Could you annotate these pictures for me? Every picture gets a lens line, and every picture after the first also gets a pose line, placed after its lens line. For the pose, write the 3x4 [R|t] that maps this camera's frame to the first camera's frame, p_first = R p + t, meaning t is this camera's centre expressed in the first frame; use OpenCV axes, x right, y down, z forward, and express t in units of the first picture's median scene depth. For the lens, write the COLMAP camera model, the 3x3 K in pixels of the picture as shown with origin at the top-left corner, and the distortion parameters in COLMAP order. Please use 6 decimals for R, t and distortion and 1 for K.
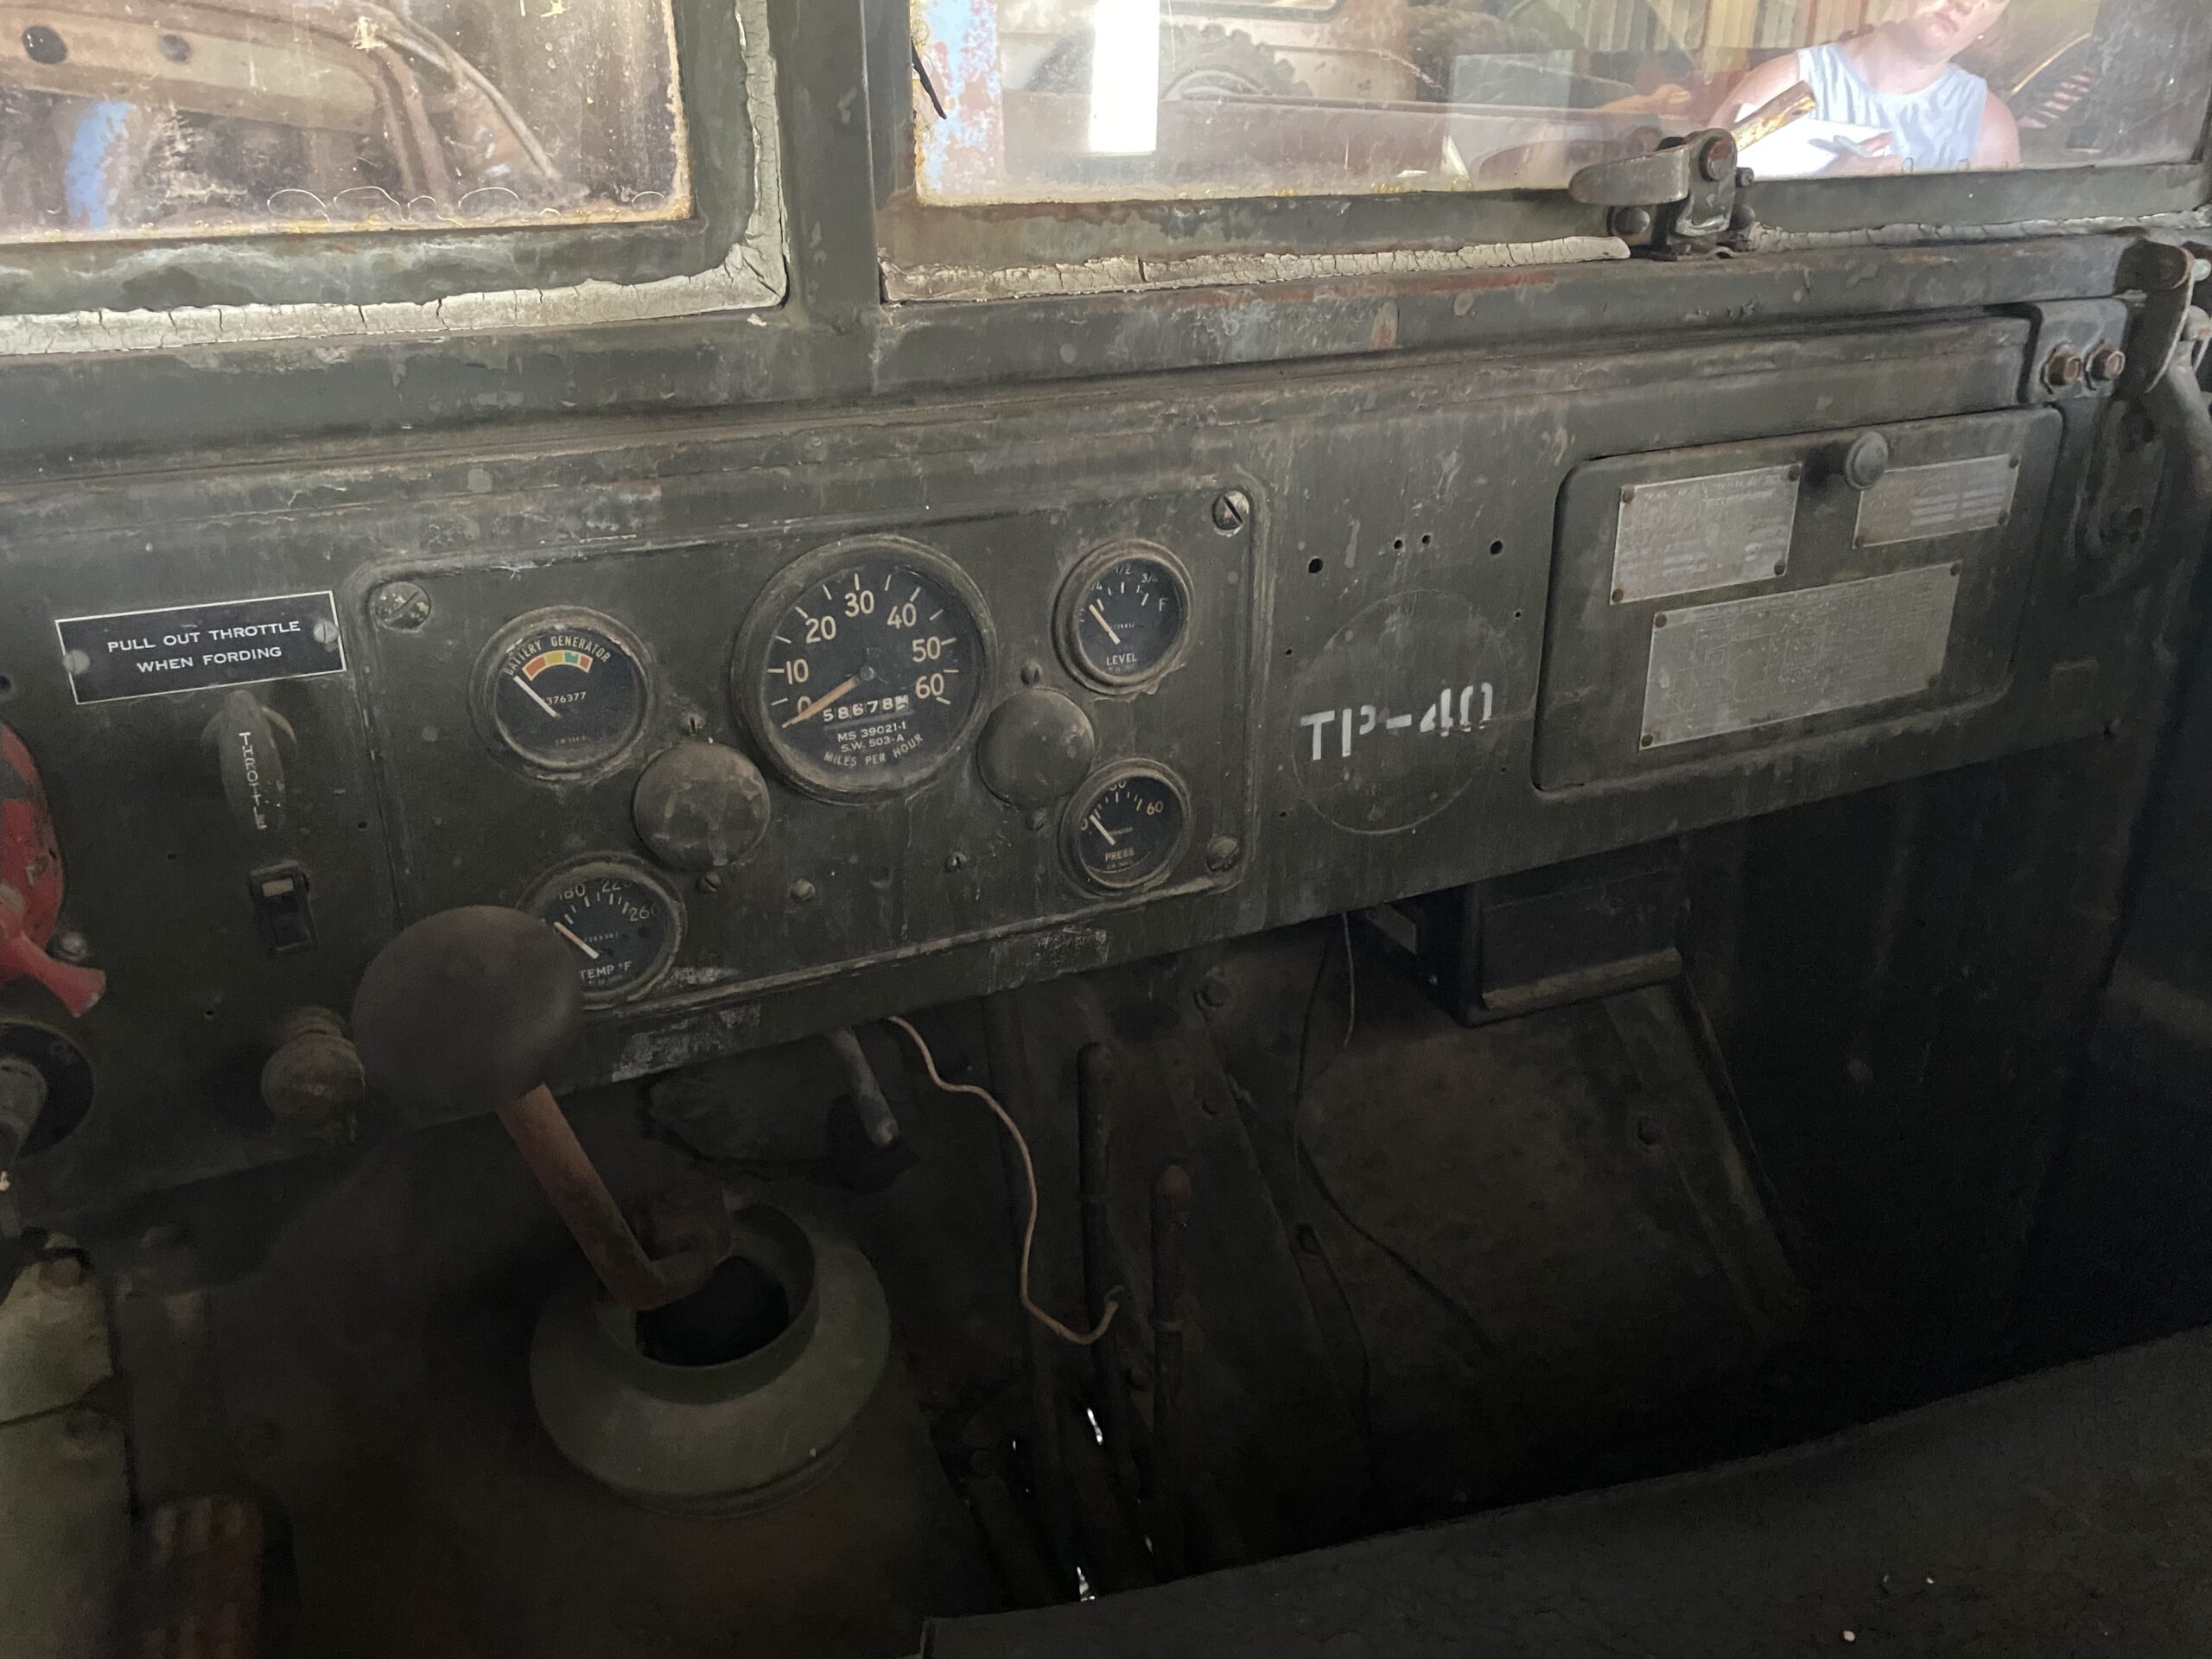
lens RADIAL K [[1676.4, 0, 1100.9], [0, 1676.4, 841.6], [0, 0, 1]] dist [0.014882, -0.008370]
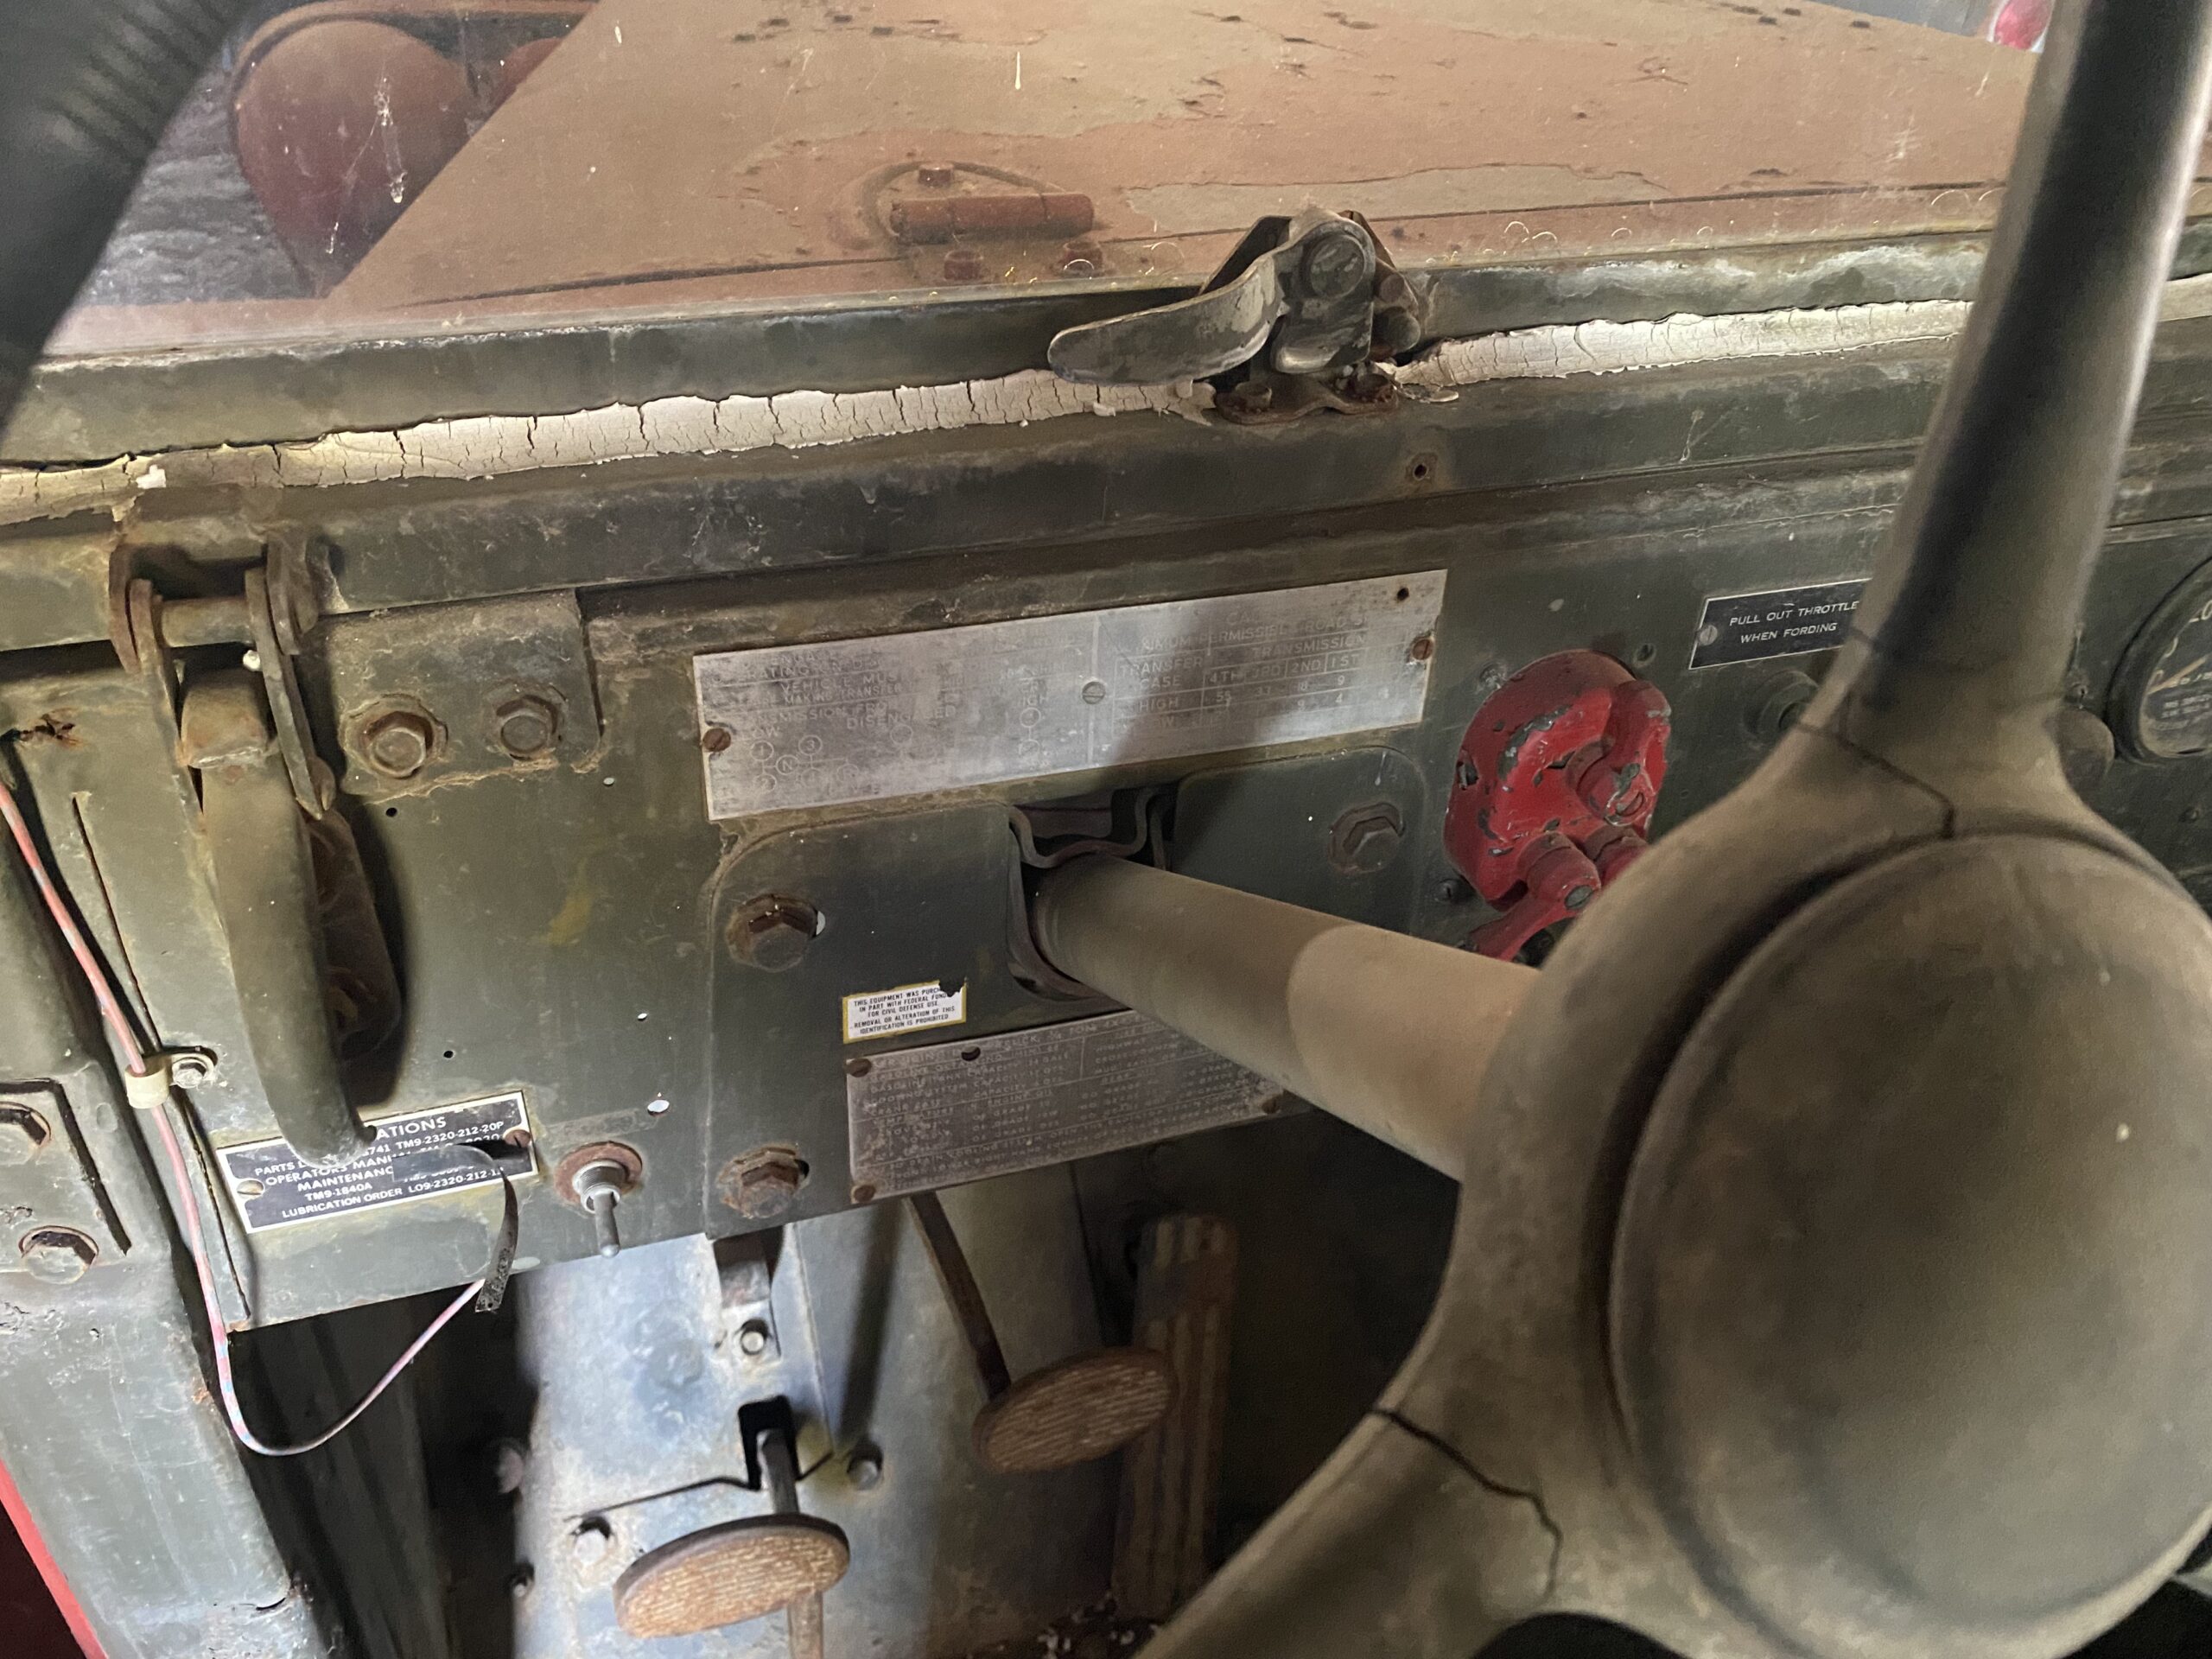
lens RADIAL K [[1676.4, 0, 1100.9], [0, 1676.4, 841.6], [0, 0, 1]] dist [0.014882, -0.008370]
pose [[0.992093, 0.109753, -0.060877, -0.876171], [-0.094850, 0.973305, 0.208998, -0.159005], [0.082190, -0.201571, 0.976019, -0.139155]]
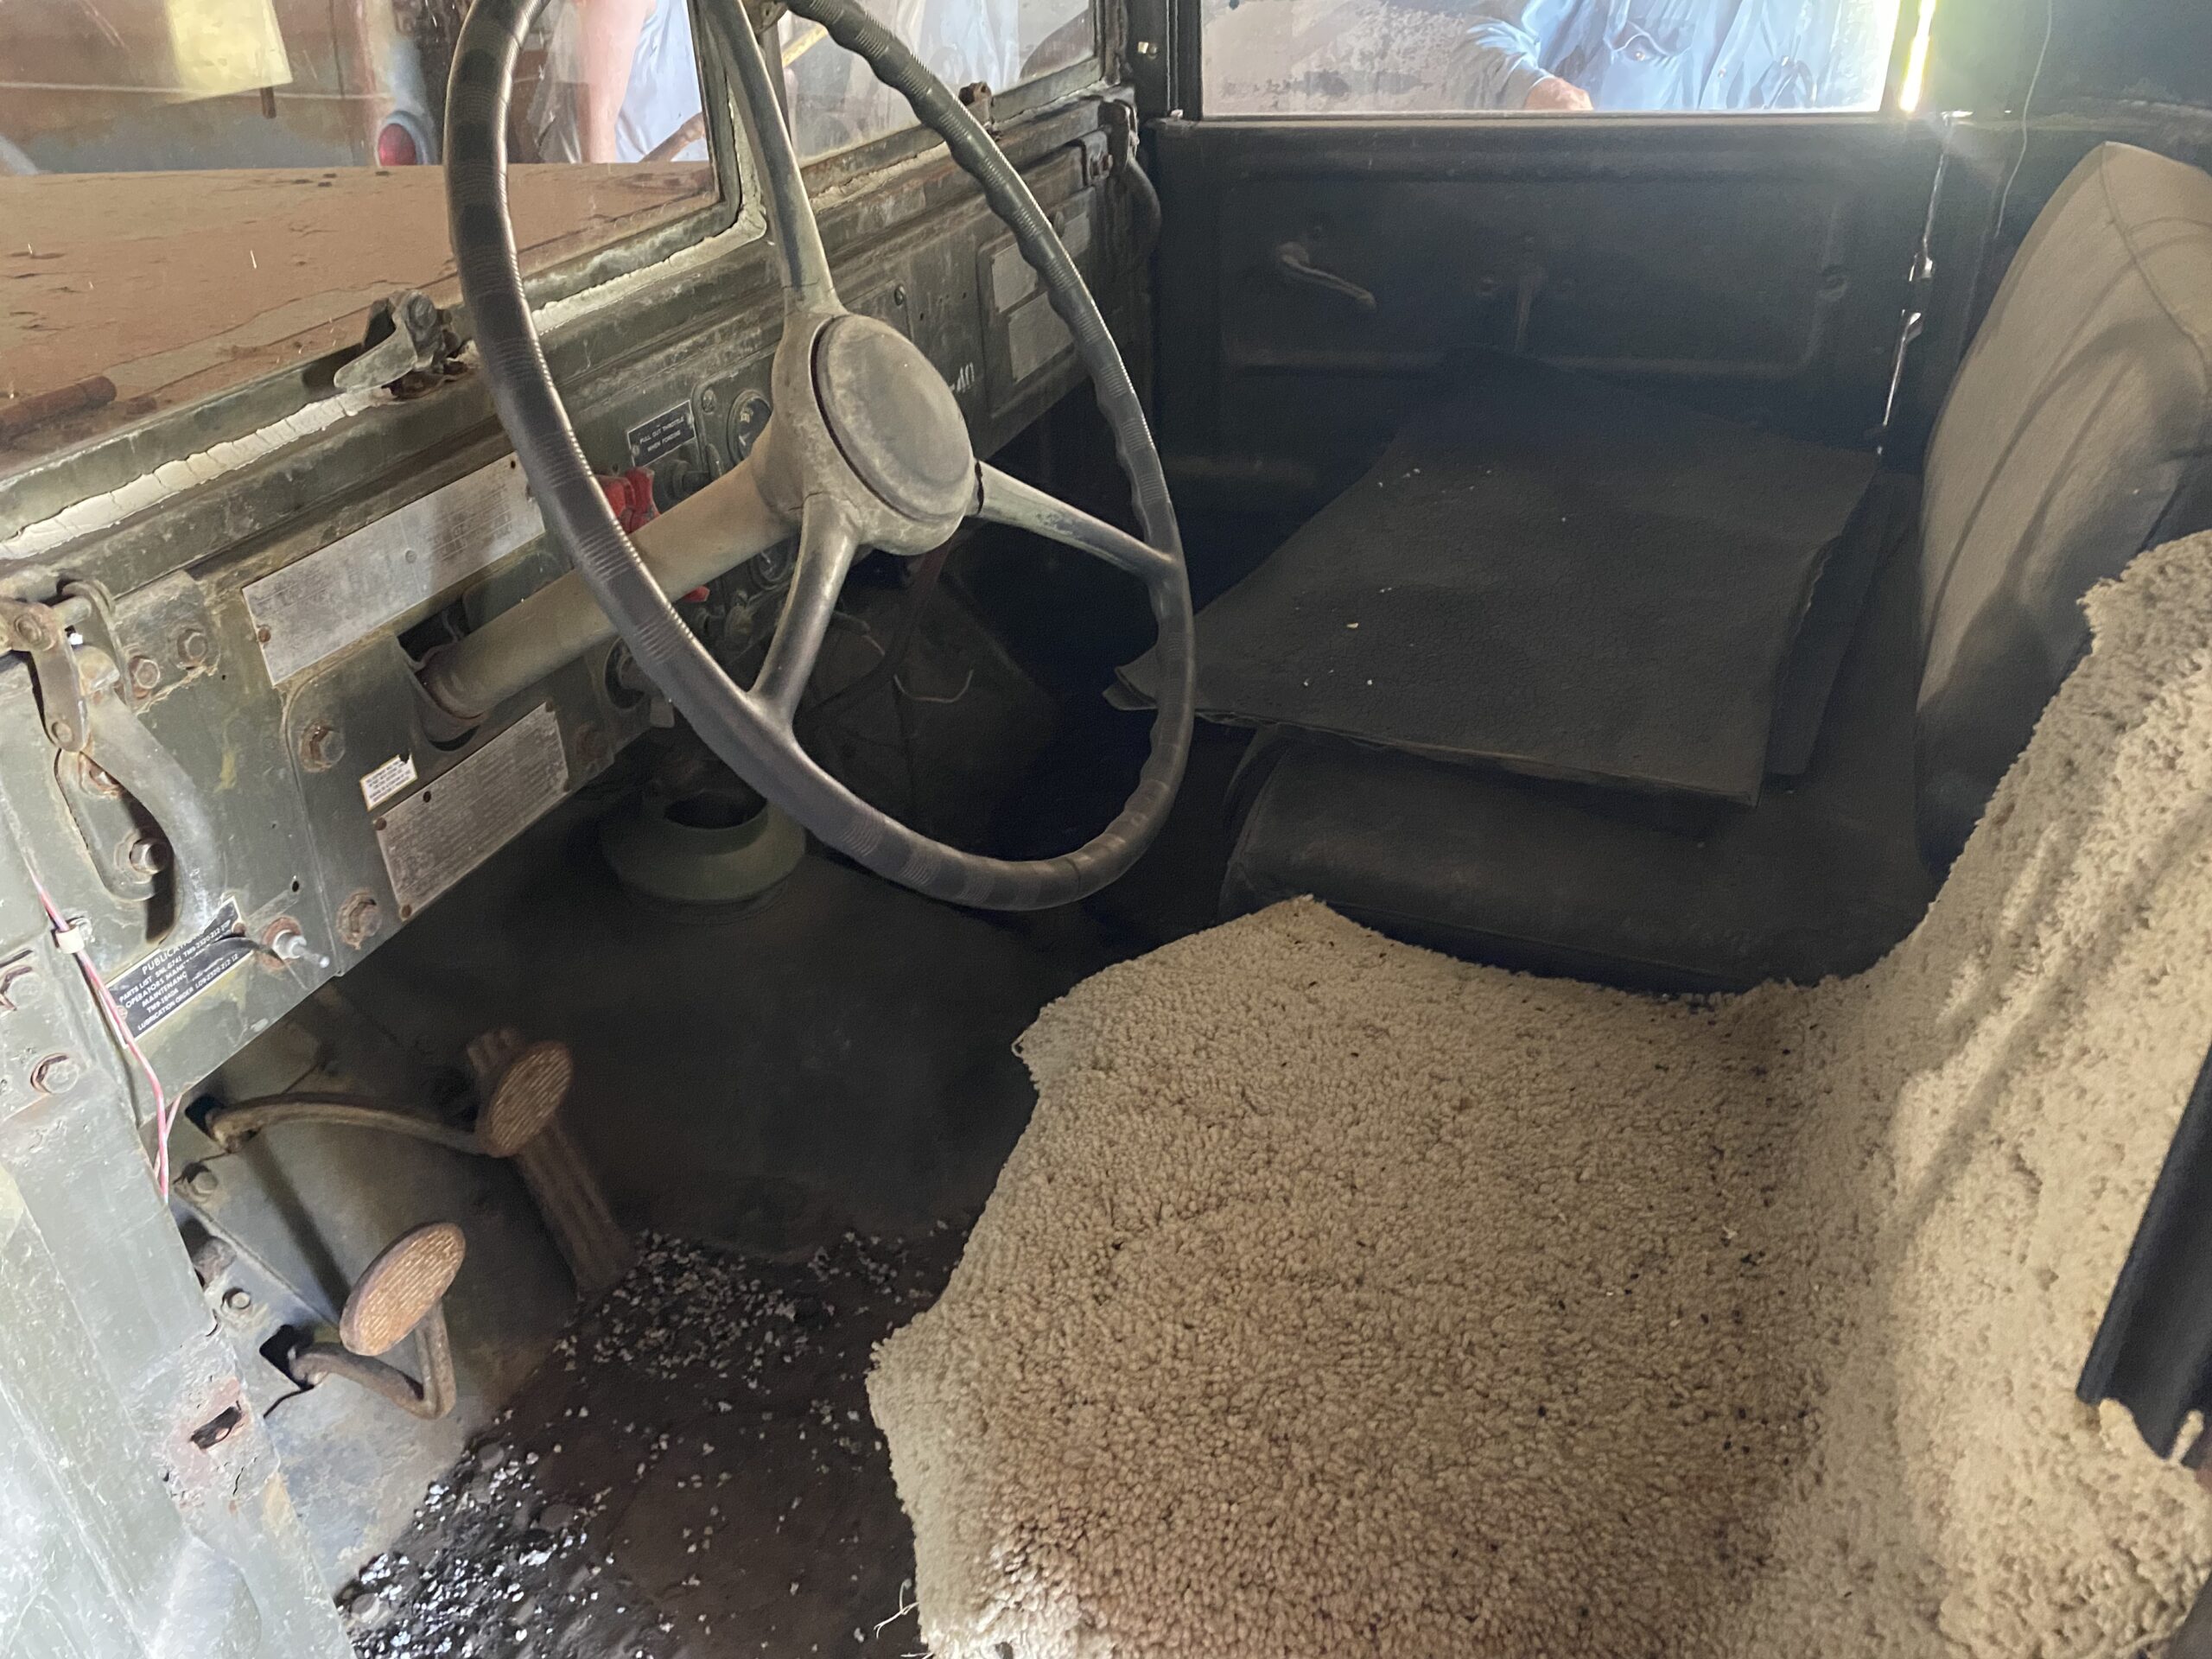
lens RADIAL K [[1676.4, 0, 1100.9], [0, 1676.4, 841.6], [0, 0, 1]] dist [0.014882, -0.008370]
pose [[0.713785, -0.381967, 0.587036, -1.581951], [0.308091, 0.923978, 0.226594, 0.055096], [-0.628960, 0.019121, 0.777203, -1.040875]]
